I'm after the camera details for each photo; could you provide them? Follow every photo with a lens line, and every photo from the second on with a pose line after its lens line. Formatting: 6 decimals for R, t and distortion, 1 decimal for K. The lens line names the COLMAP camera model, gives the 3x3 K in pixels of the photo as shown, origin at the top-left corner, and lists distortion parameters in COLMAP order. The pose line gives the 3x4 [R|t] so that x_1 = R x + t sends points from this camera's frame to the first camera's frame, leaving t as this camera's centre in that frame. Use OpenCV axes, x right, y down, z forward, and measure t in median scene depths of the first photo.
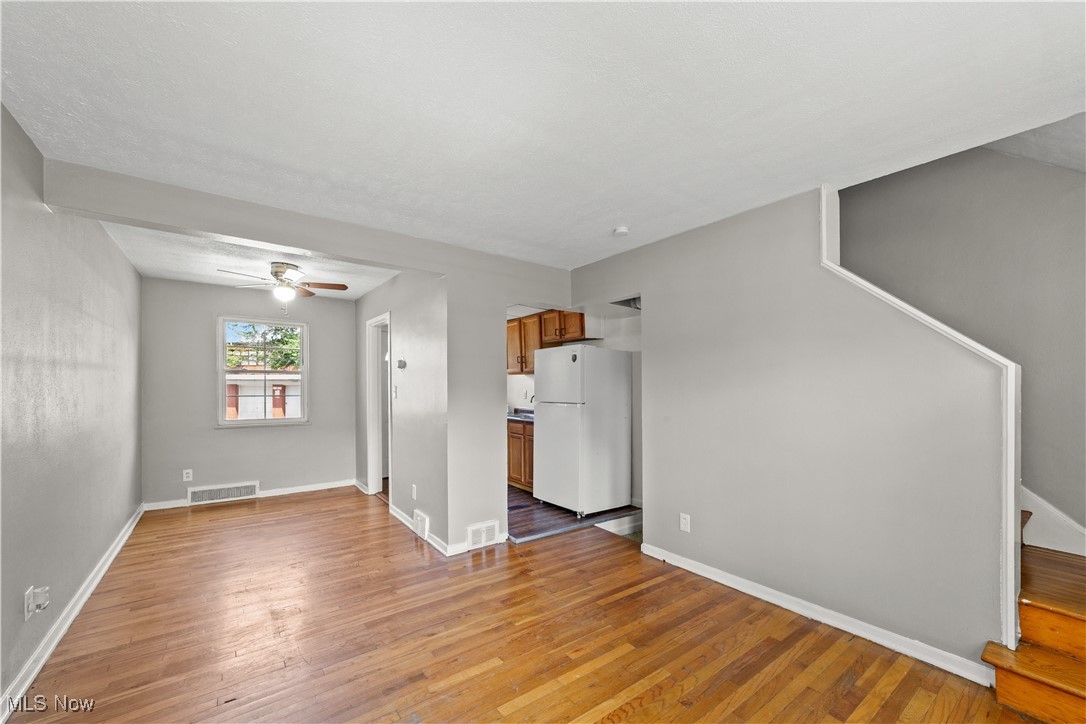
lens RADIAL K [[419.9, 0, 549.7], [0, 419.9, 394.3], [0, 0, 1]] dist [-0.010523, 0.003526]
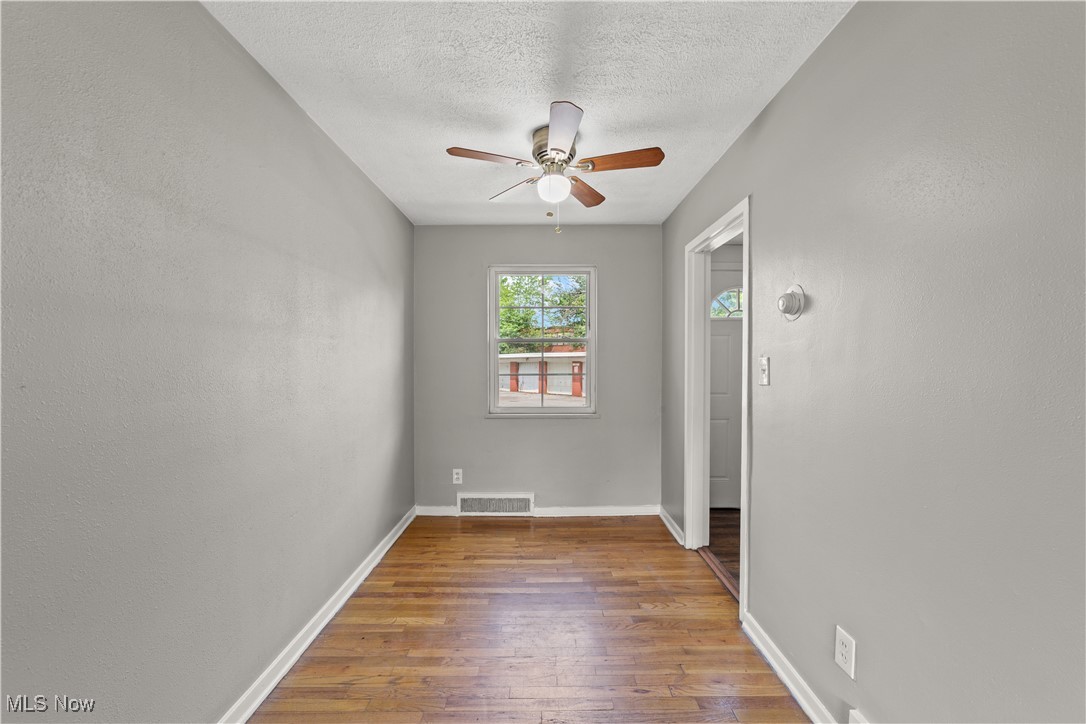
lens RADIAL K [[419.9, 0, 535.4], [0, 419.9, 367.5], [0, 0, 1]] dist [-0.010523, 0.003526]
pose [[0.777715, 0.002046, -0.628614, -0.265631], [-0.006510, 0.999967, -0.004800, -0.004933], [0.628584, 0.007825, 0.777703, 0.482442]]
